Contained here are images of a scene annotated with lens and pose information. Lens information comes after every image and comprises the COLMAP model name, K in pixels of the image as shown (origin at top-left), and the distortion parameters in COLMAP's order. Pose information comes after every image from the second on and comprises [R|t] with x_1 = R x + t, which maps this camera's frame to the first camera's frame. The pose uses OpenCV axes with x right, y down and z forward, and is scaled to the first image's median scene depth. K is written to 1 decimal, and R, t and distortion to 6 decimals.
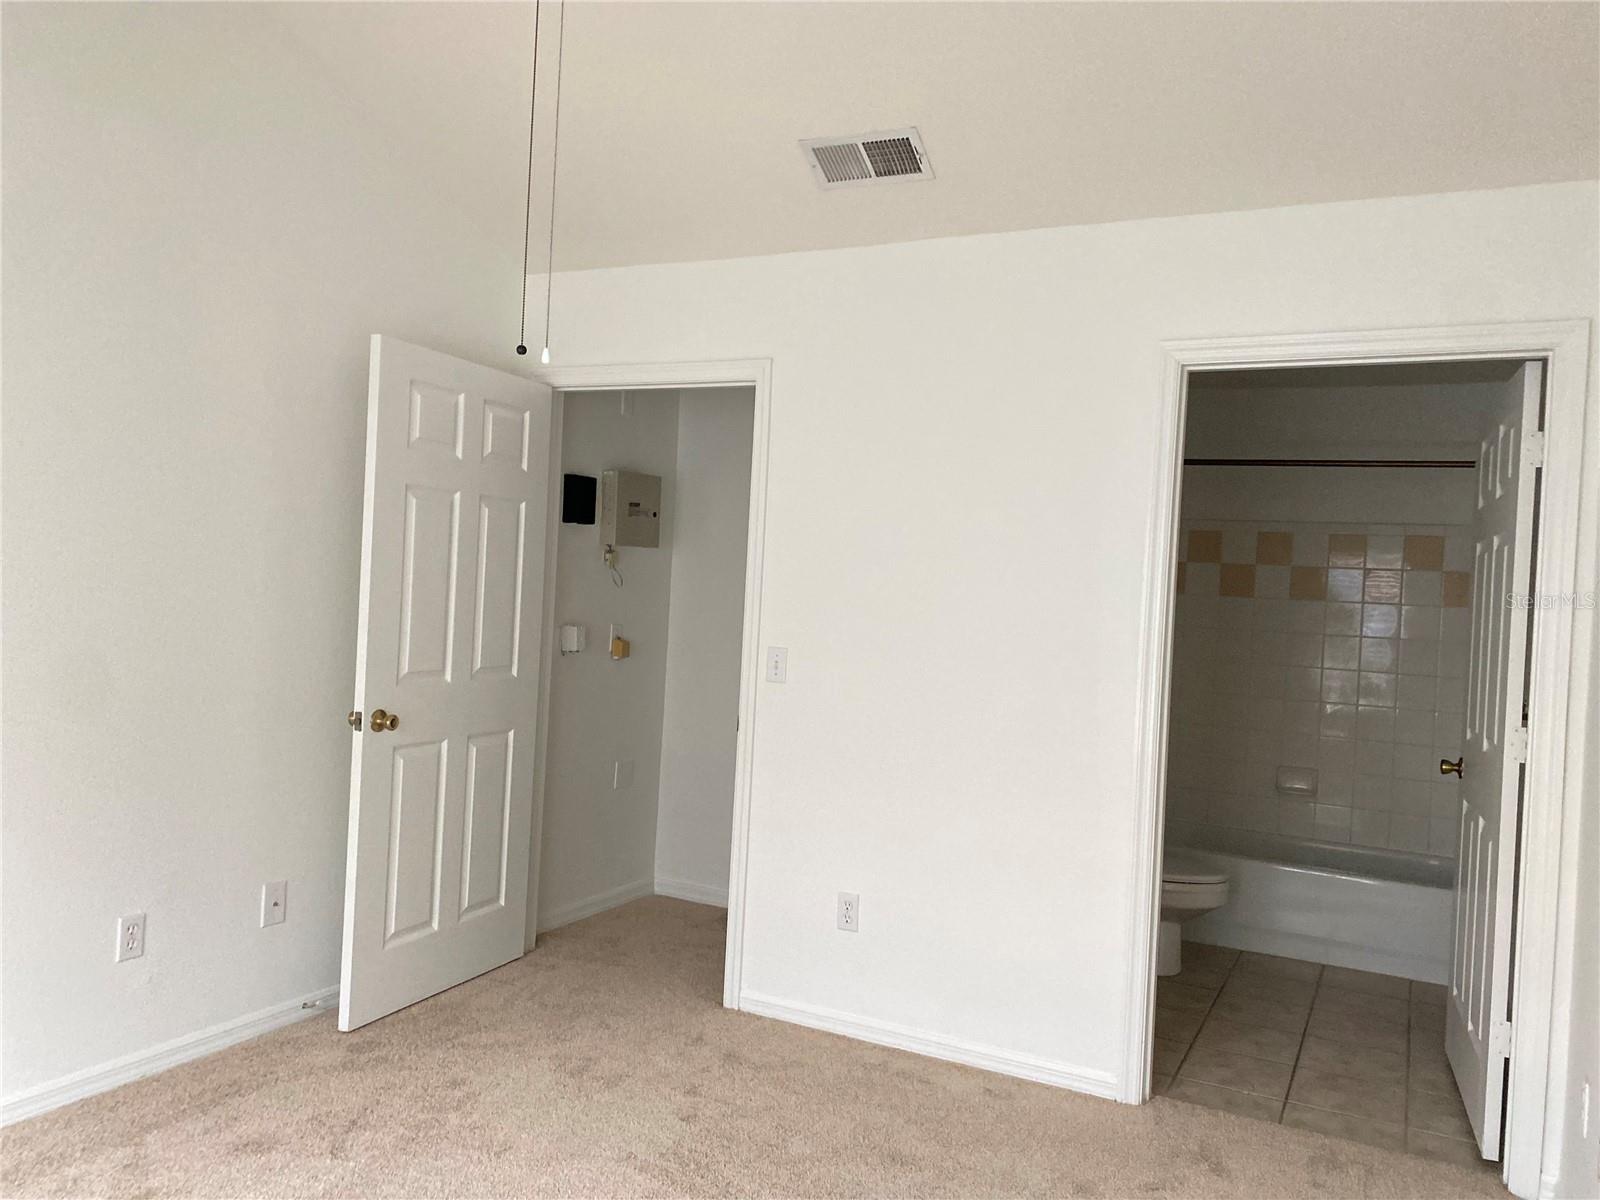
lens RADIAL K [[1209.5, 0, 787.4], [0, 1209.5, 601.3], [0, 0, 1]] dist [0.004168, 0.016809]
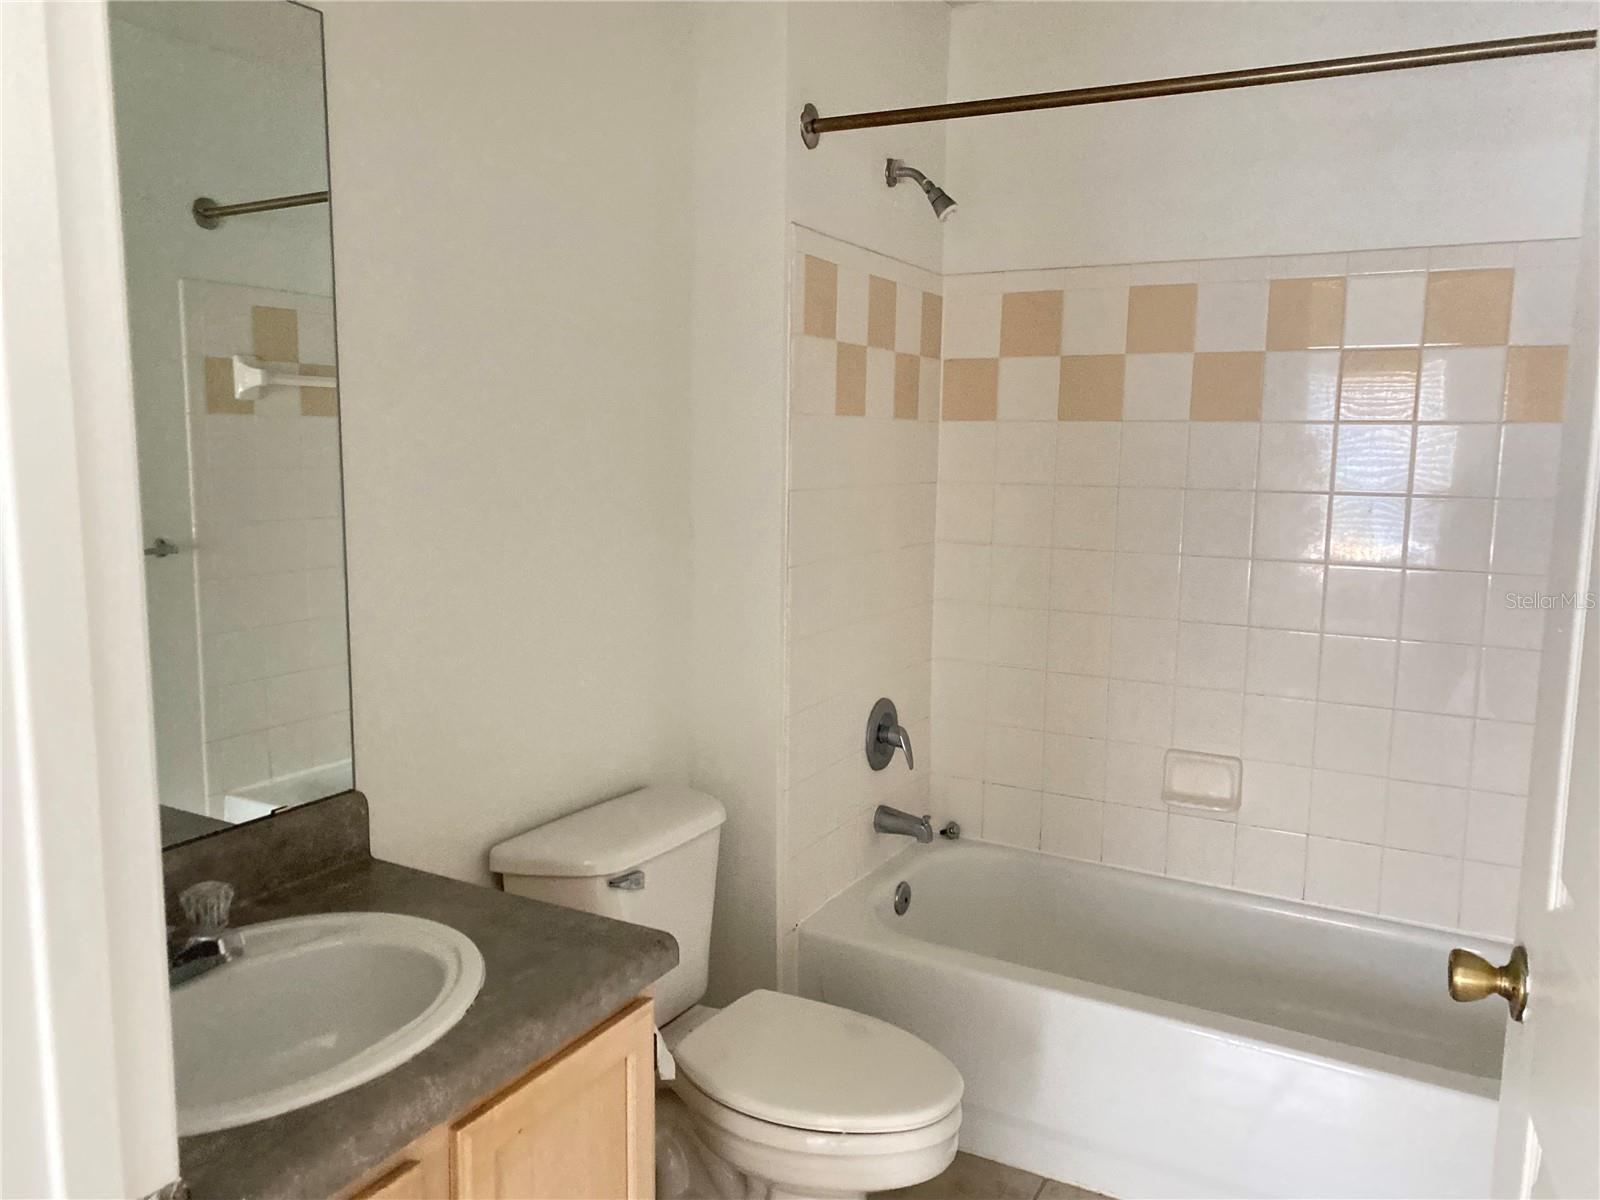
lens RADIAL K [[1209.5, 0, 803.5], [0, 1209.5, 595.3], [0, 0, 1]] dist [0.004168, 0.016809]
pose [[0.998501, -0.033428, -0.043350, 0.280698], [0.038522, 0.991712, 0.122569, 0.002154], [0.038894, -0.124055, 0.991513, 0.502716]]
